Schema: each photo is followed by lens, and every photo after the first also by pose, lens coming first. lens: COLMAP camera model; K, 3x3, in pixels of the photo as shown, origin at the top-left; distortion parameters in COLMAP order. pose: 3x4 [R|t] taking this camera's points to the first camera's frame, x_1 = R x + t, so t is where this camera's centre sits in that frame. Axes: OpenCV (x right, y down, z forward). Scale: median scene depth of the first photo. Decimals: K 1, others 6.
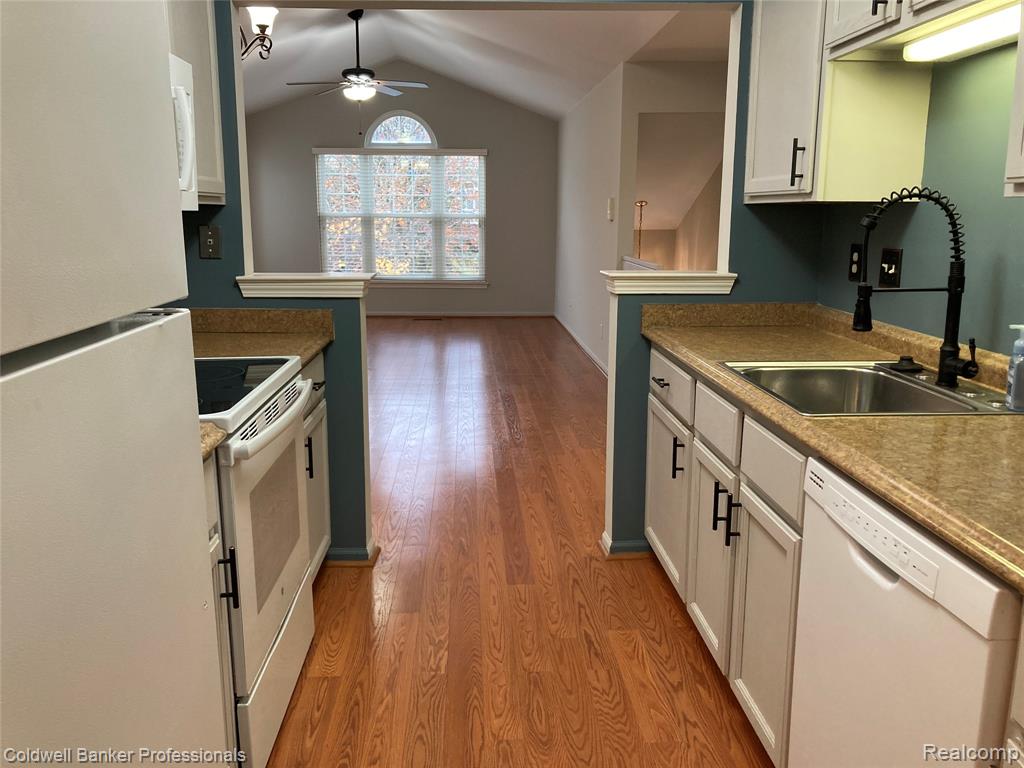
lens RADIAL K [[844.8, 0, 513.2], [0, 844.8, 380.7], [0, 0, 1]] dist [0.015928, -0.009467]
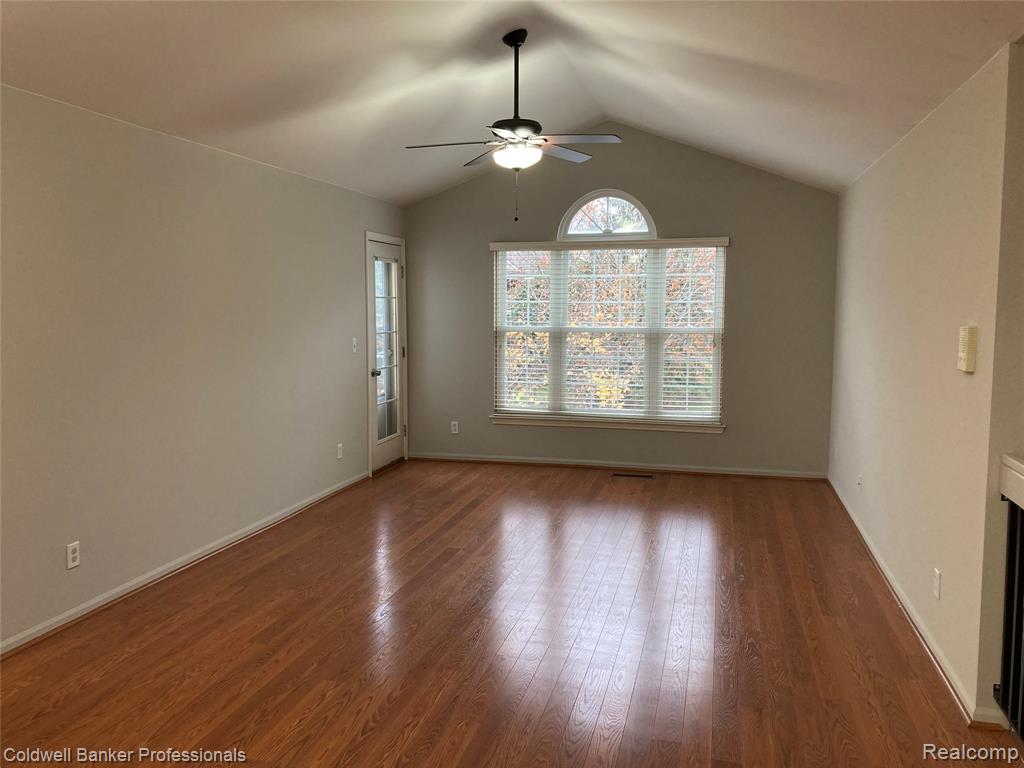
lens RADIAL K [[844.8, 0, 514.2], [0, 844.8, 386.2], [0, 0, 1]] dist [0.015928, -0.009467]
pose [[0.955503, 0.023574, -0.294037, 0.007925], [-0.052644, 0.994427, -0.091347, -0.081380], [0.290245, 0.102762, 0.951419, 0.307109]]
